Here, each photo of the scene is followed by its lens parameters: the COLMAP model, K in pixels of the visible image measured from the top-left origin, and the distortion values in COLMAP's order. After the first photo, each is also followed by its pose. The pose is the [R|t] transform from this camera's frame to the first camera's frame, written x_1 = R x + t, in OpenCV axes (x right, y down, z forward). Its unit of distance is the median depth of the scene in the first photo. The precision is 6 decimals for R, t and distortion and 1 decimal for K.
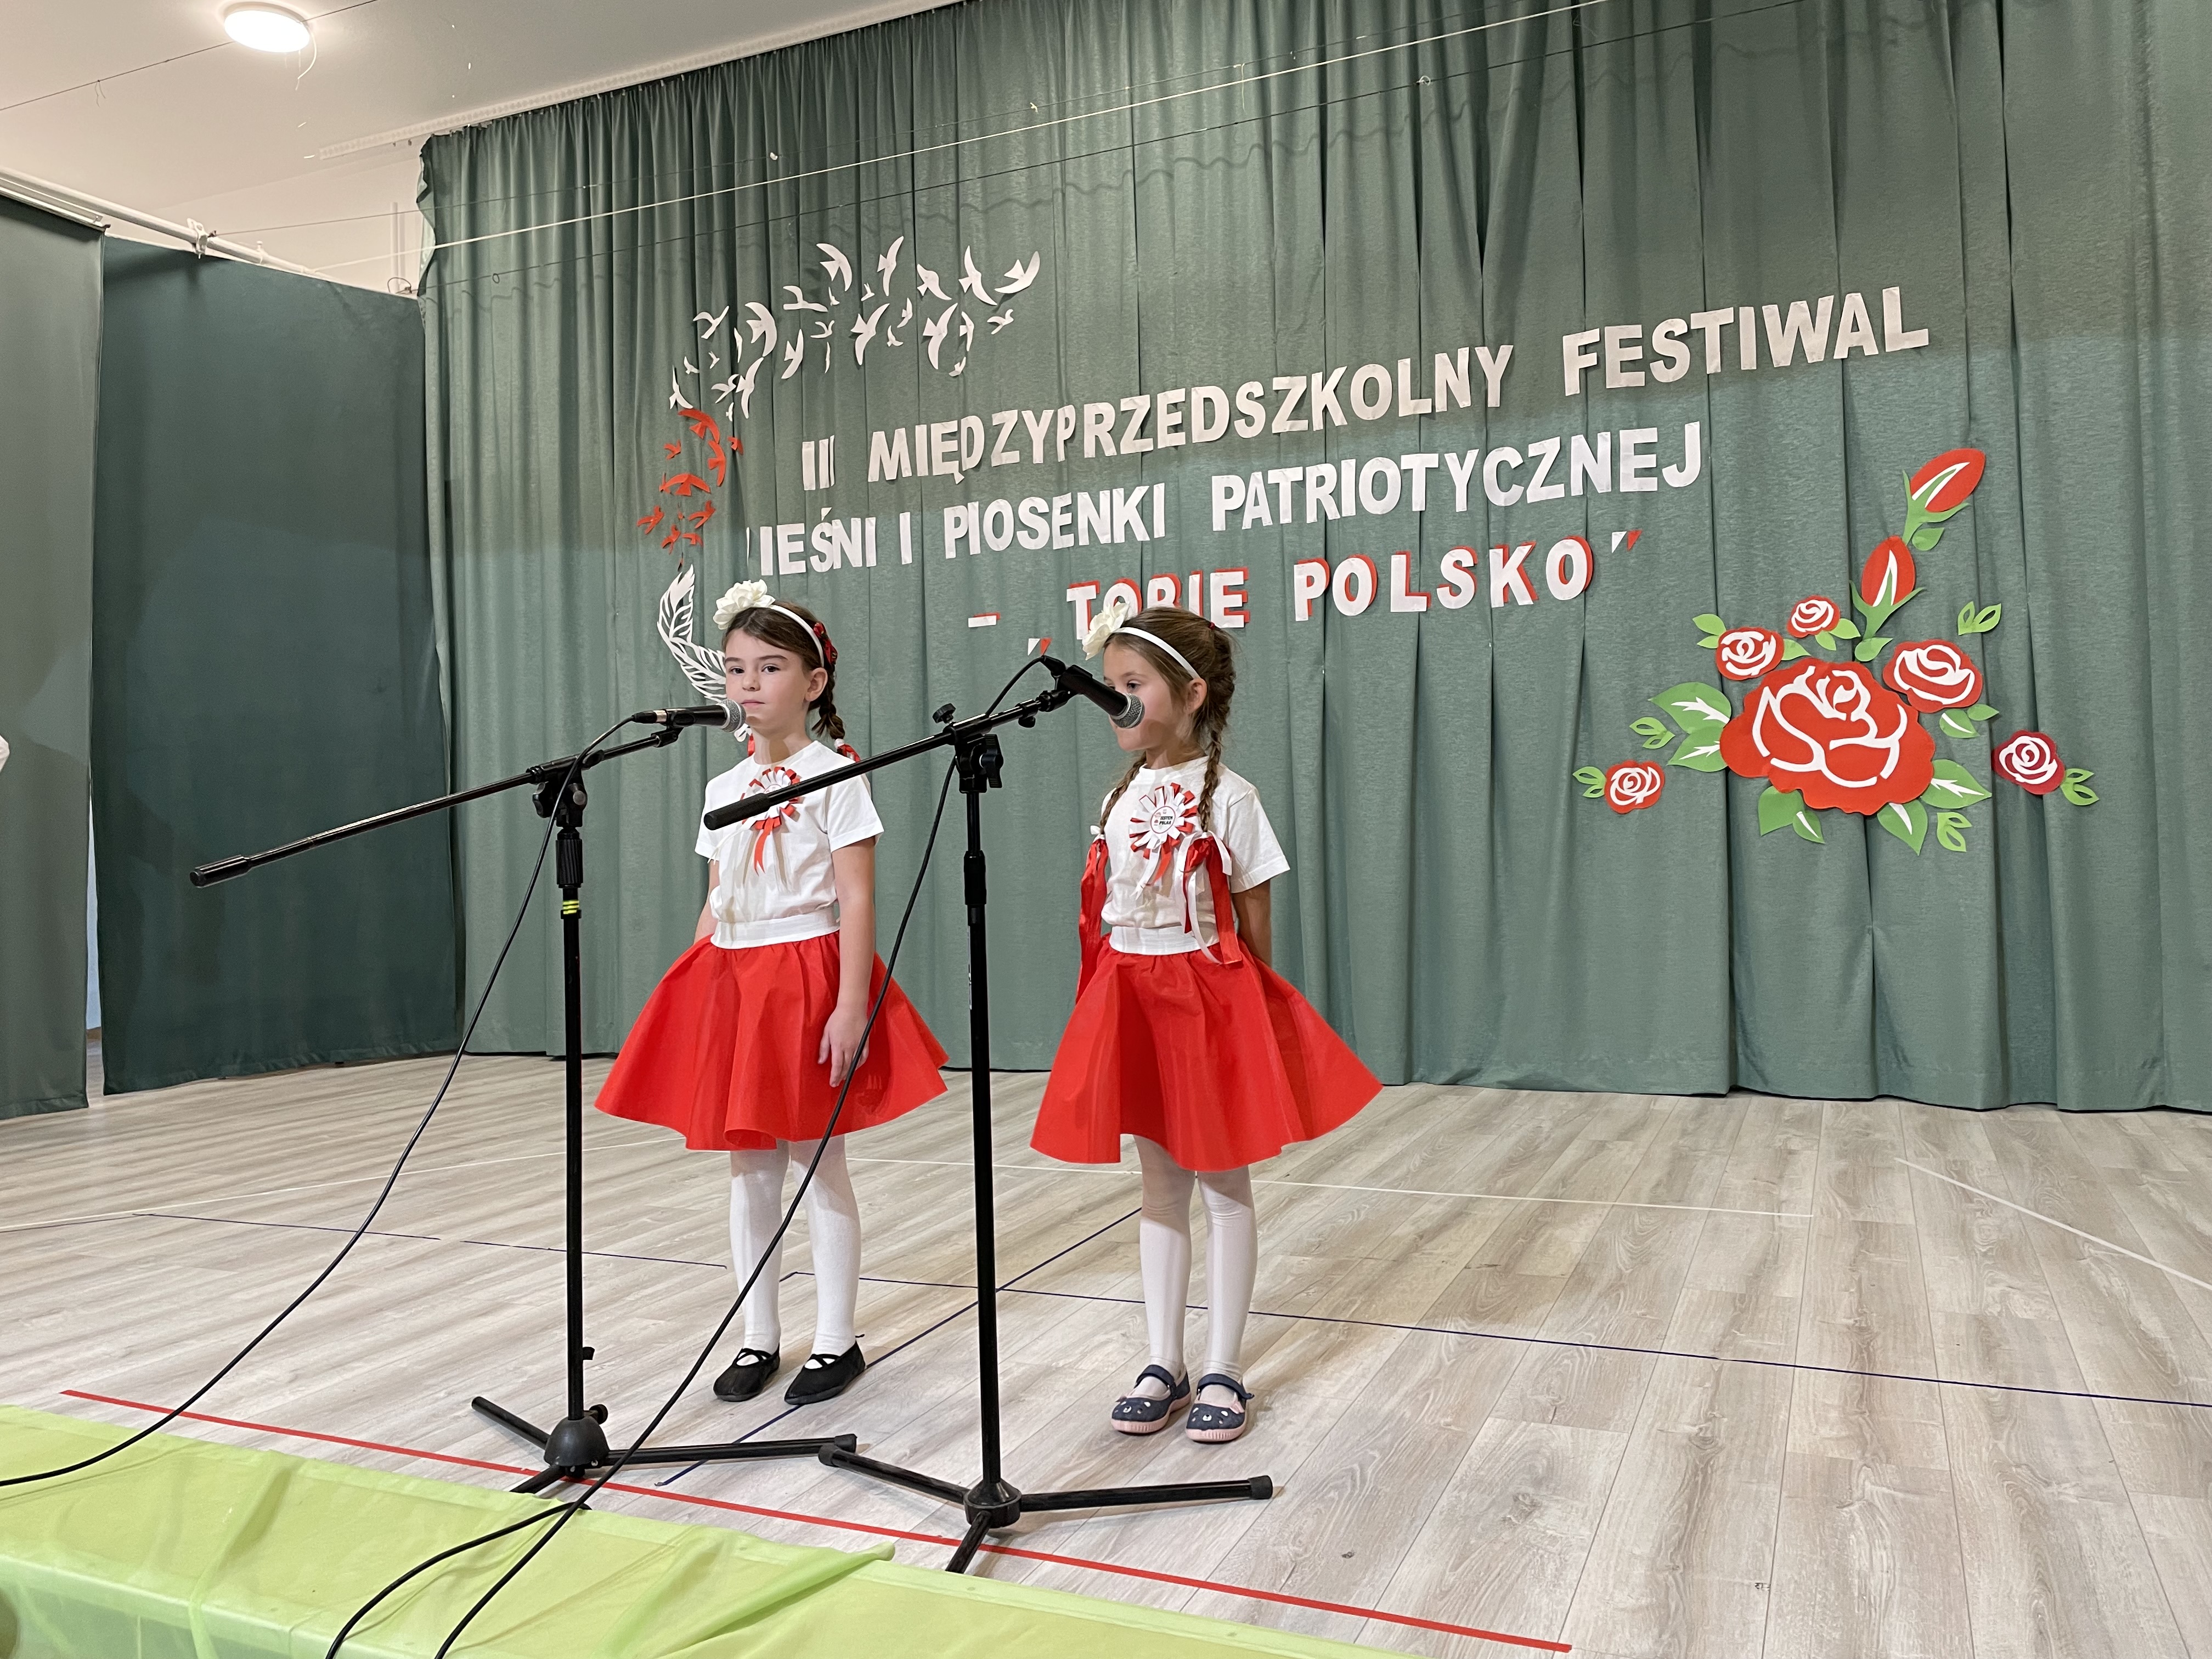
lens RADIAL K [[1673.3, 0, 1087.6], [0, 1673.3, 809.9], [0, 0, 1]] dist [0.081515, -0.106149]
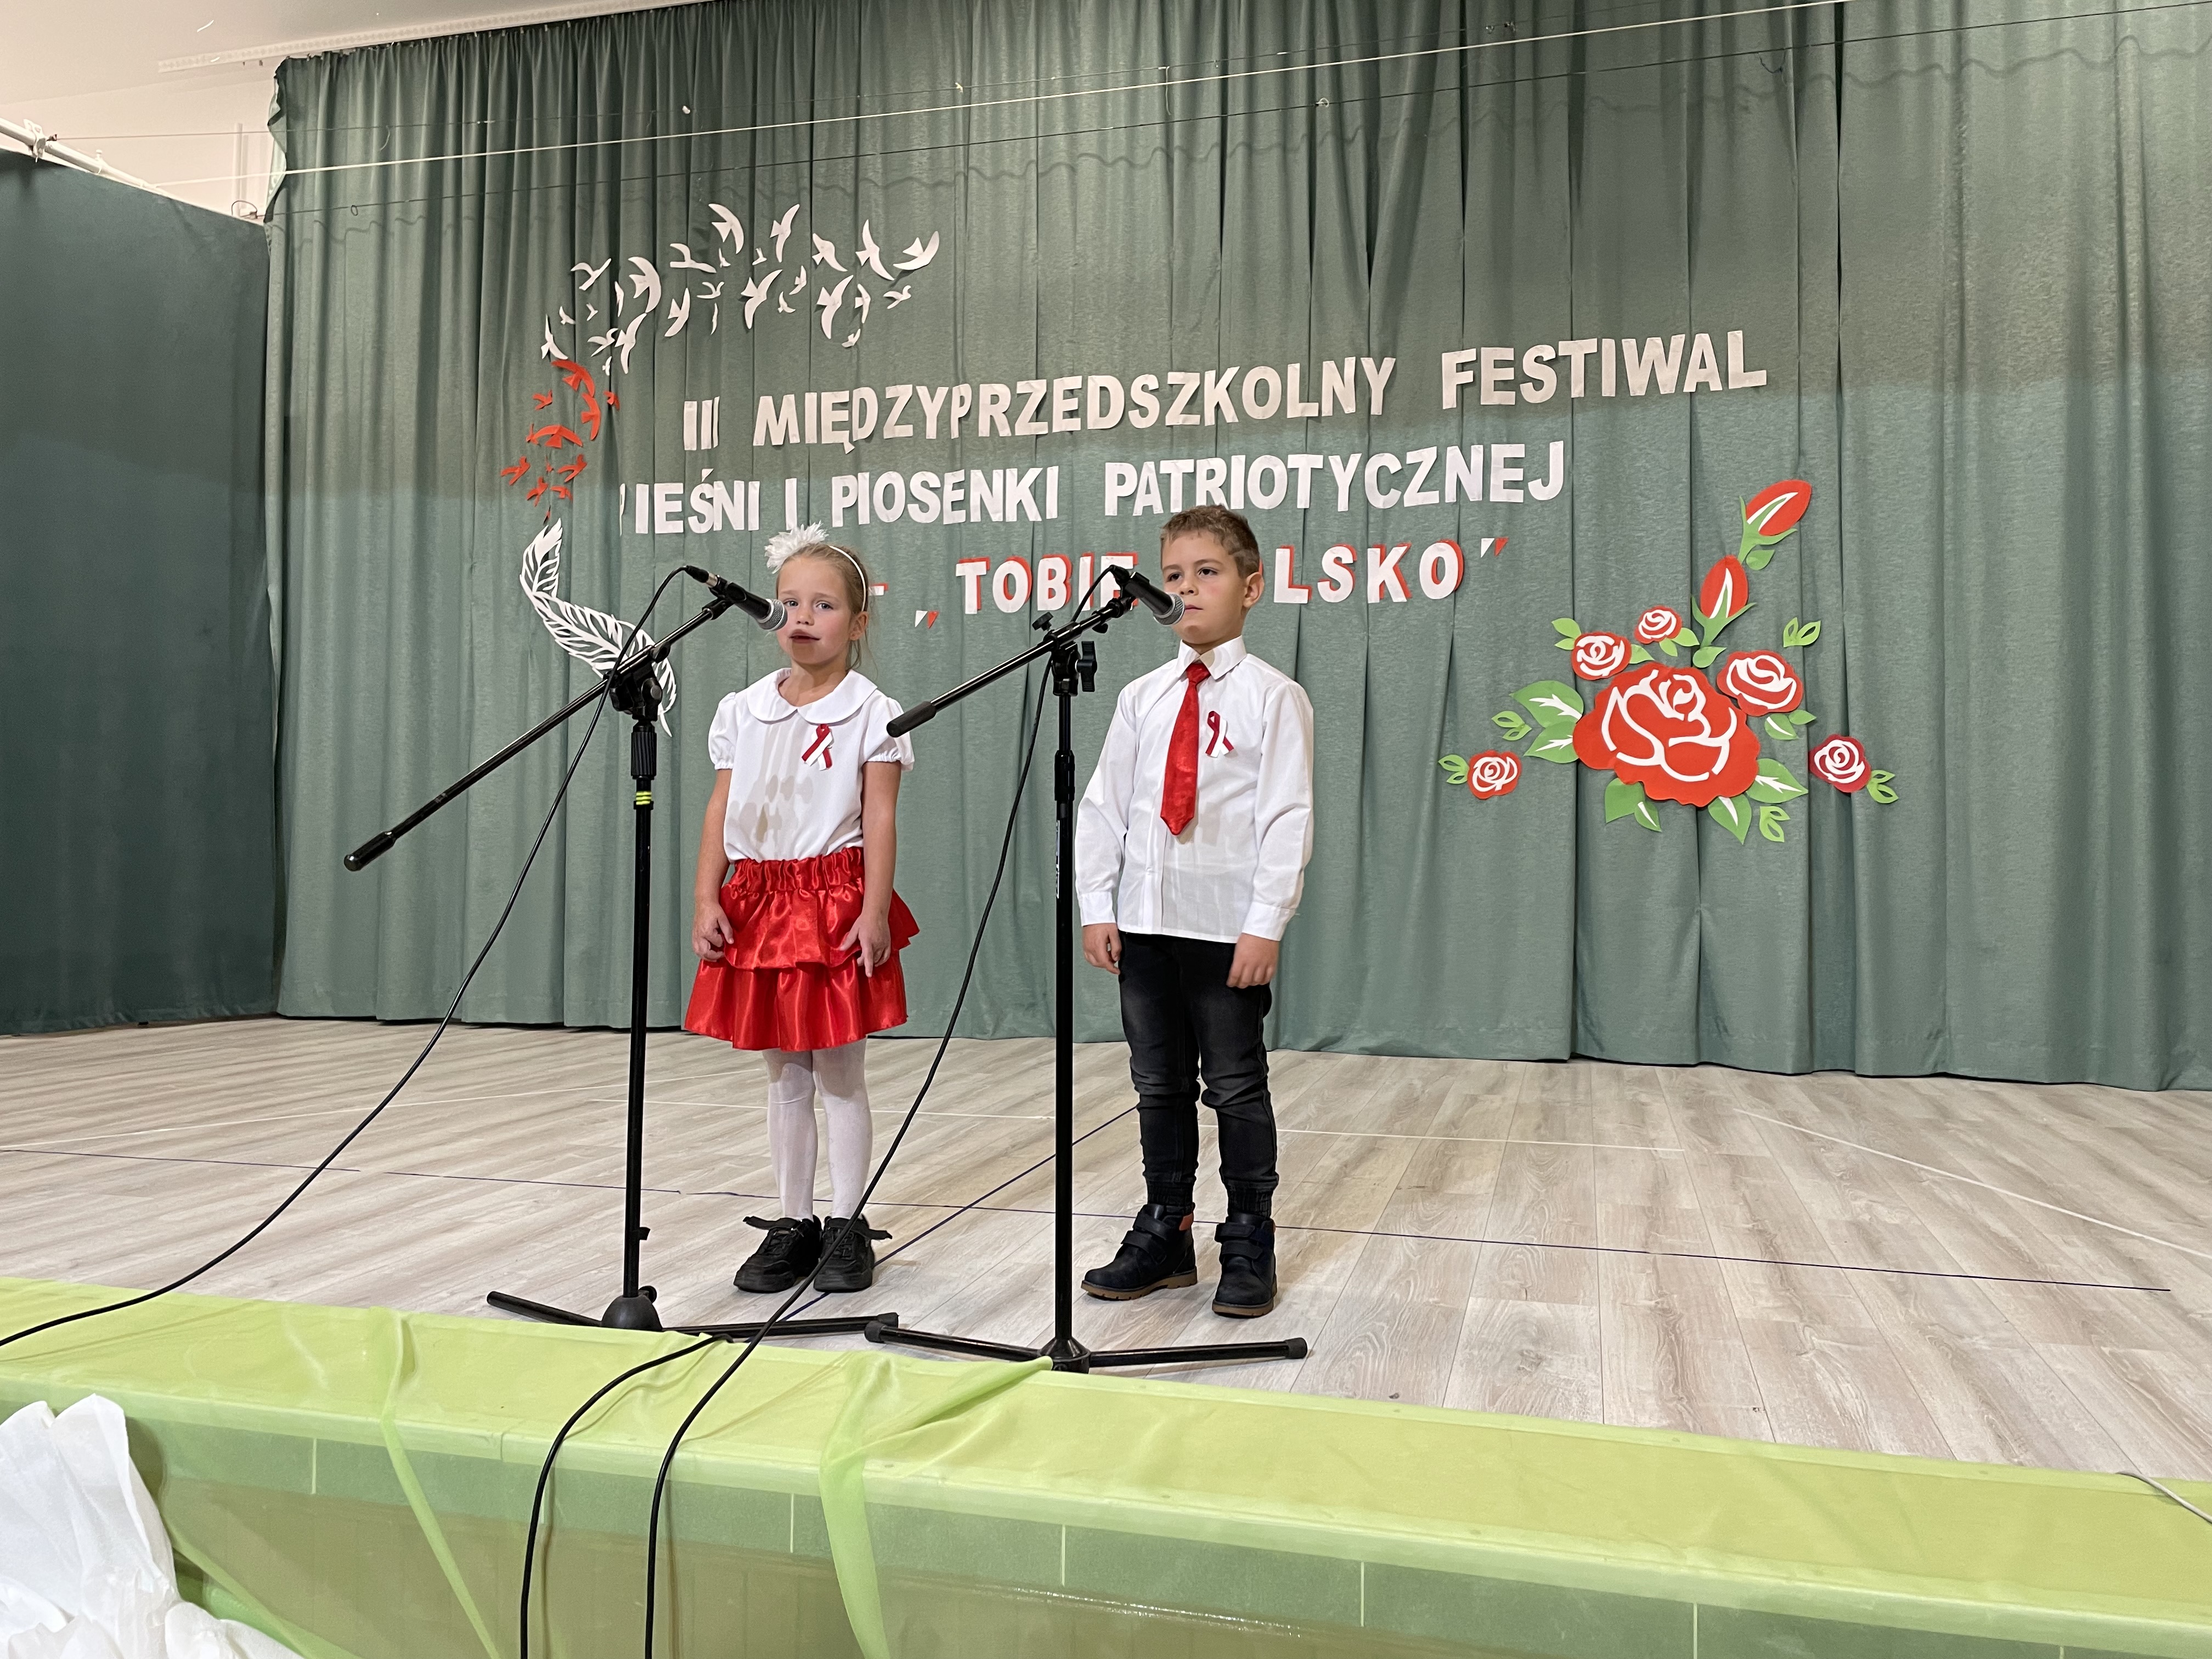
lens RADIAL K [[1673.3, 0, 1113.9], [0, 1673.3, 808.6], [0, 0, 1]] dist [0.081515, -0.106149]
pose [[0.987289, 0.037608, 0.154422, -0.076940], [-0.036186, 0.999273, -0.012013, 0.028166], [-0.154761, 0.006272, 0.987932, -0.022203]]
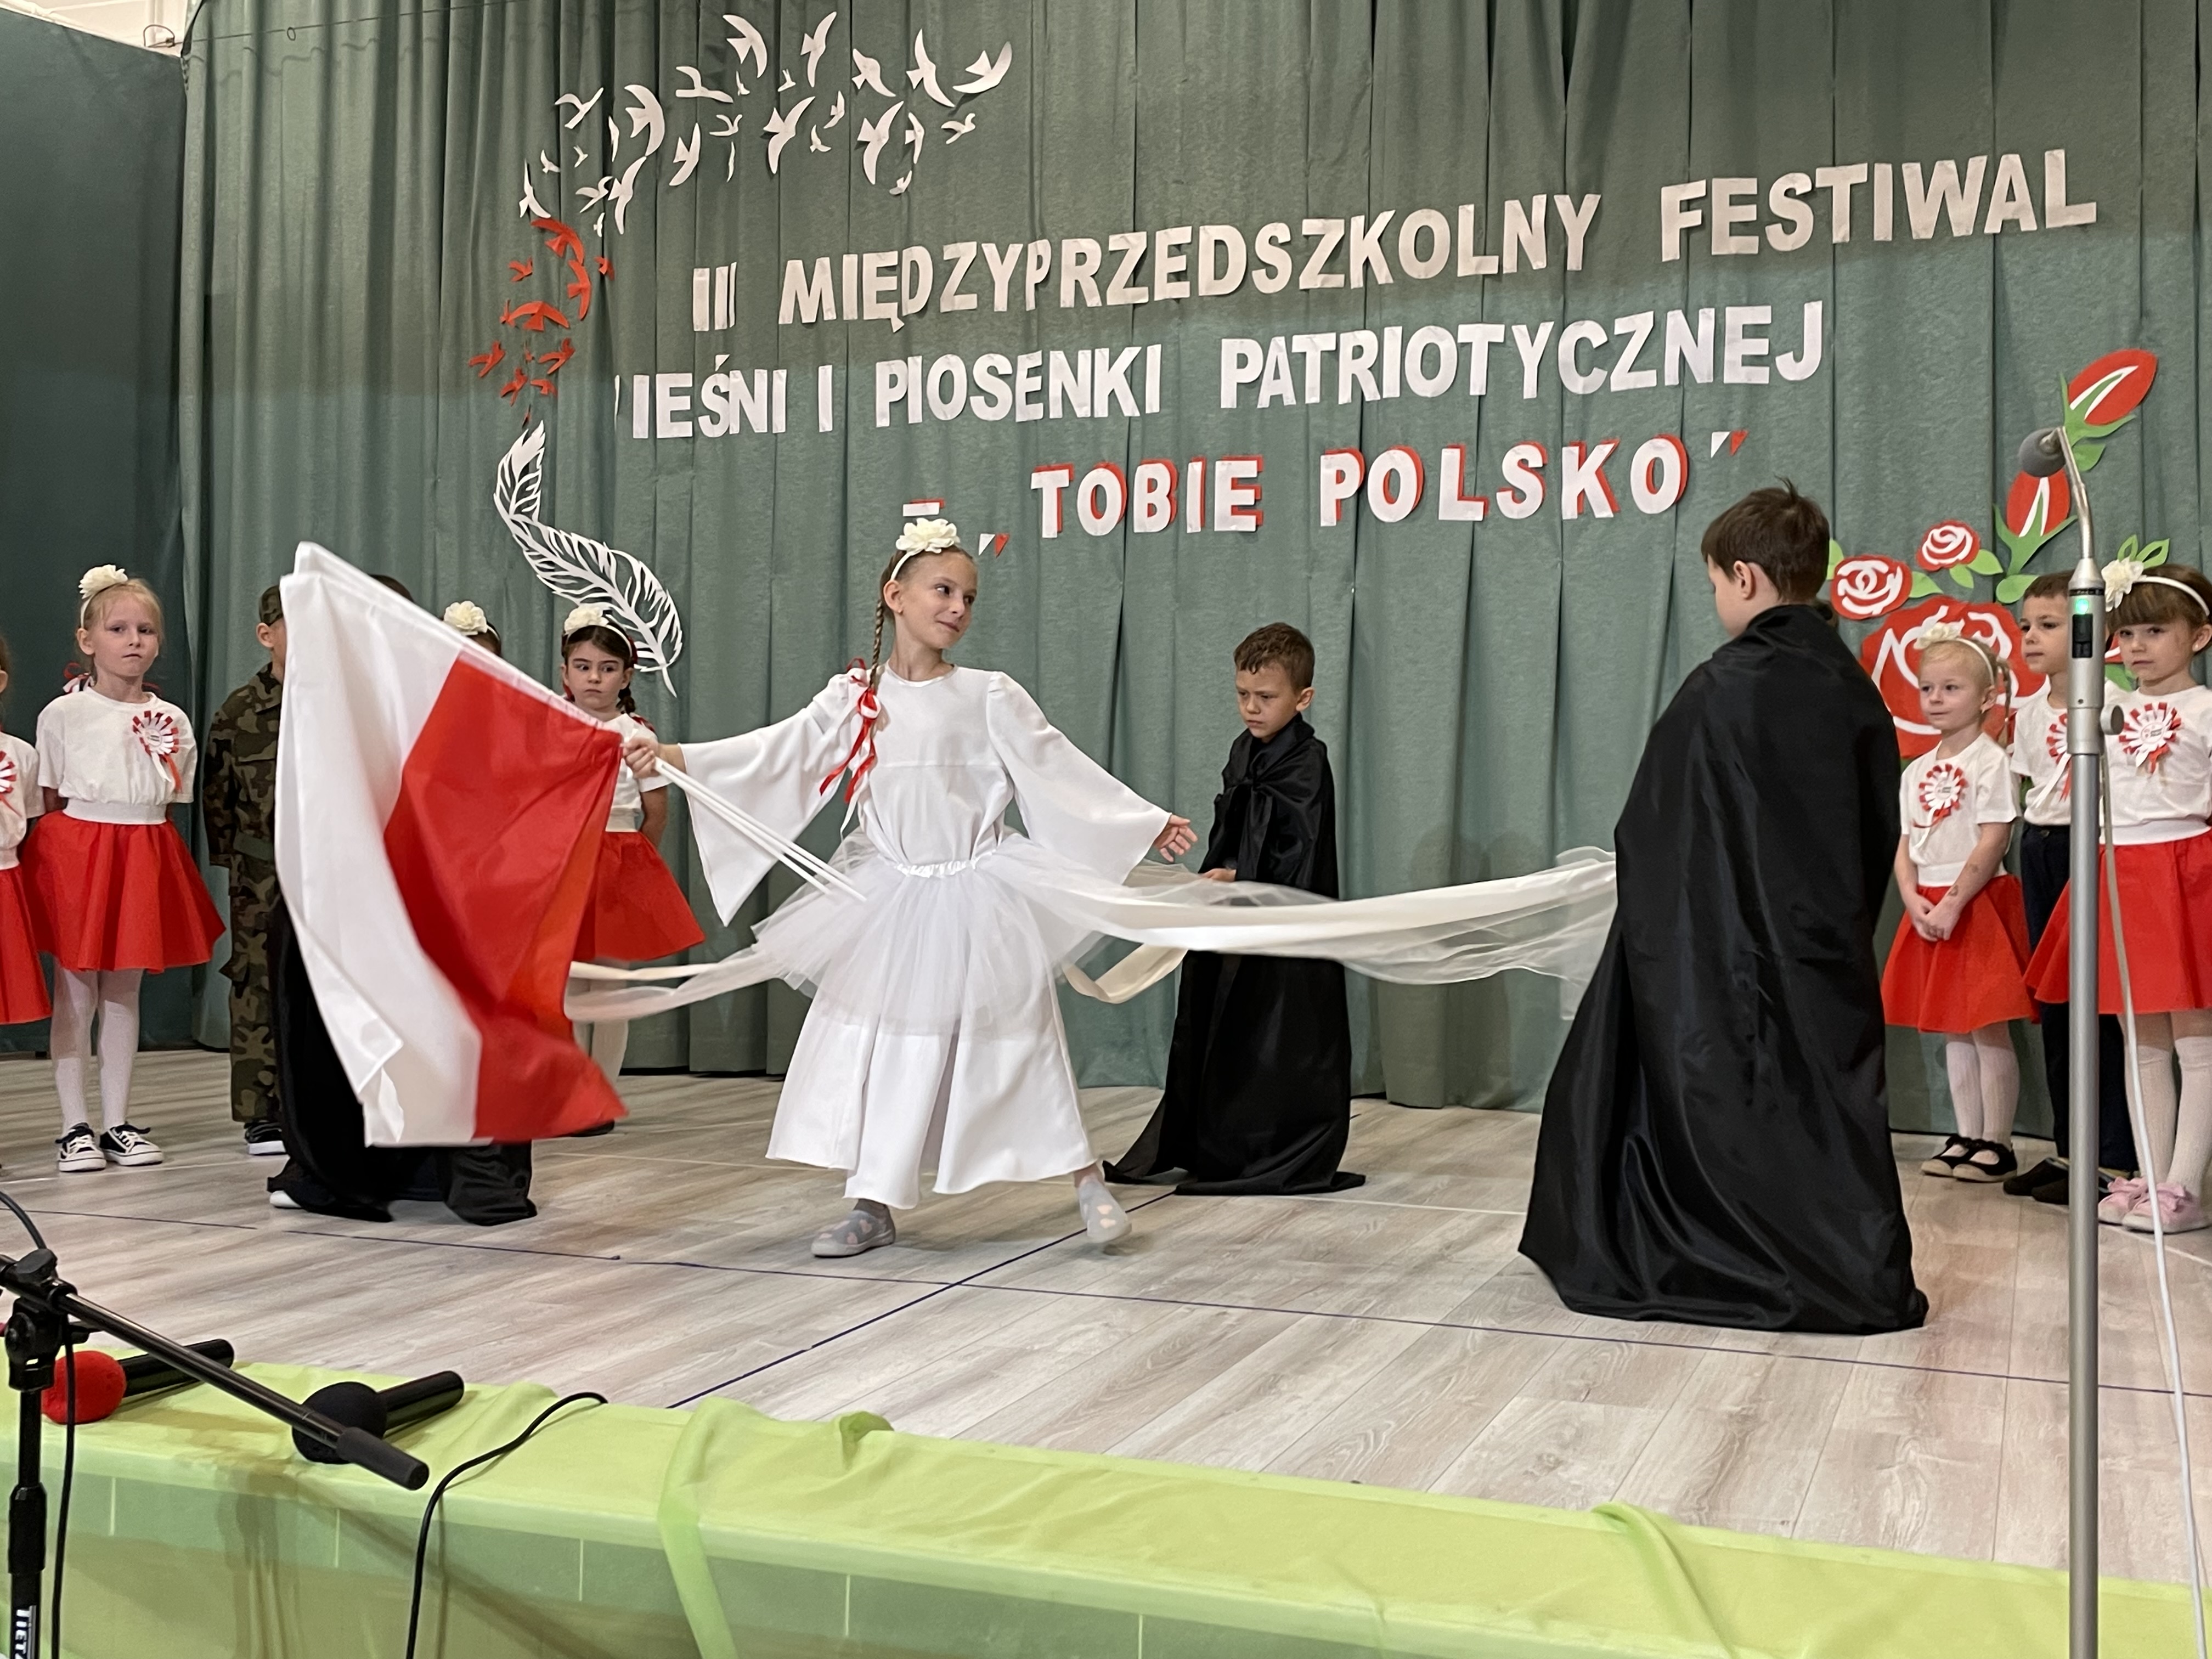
lens RADIAL K [[2338.7, 0, 1132.6], [0, 2338.7, 793.2], [0, 0, 1]] dist [0.058346, 0.000000]
pose [[0.997832, 0.037191, 0.054291, -0.021304], [-0.037142, 0.999308, -0.001901, 0.020575], [-0.054324, -0.000120, 0.998523, -0.109250]]
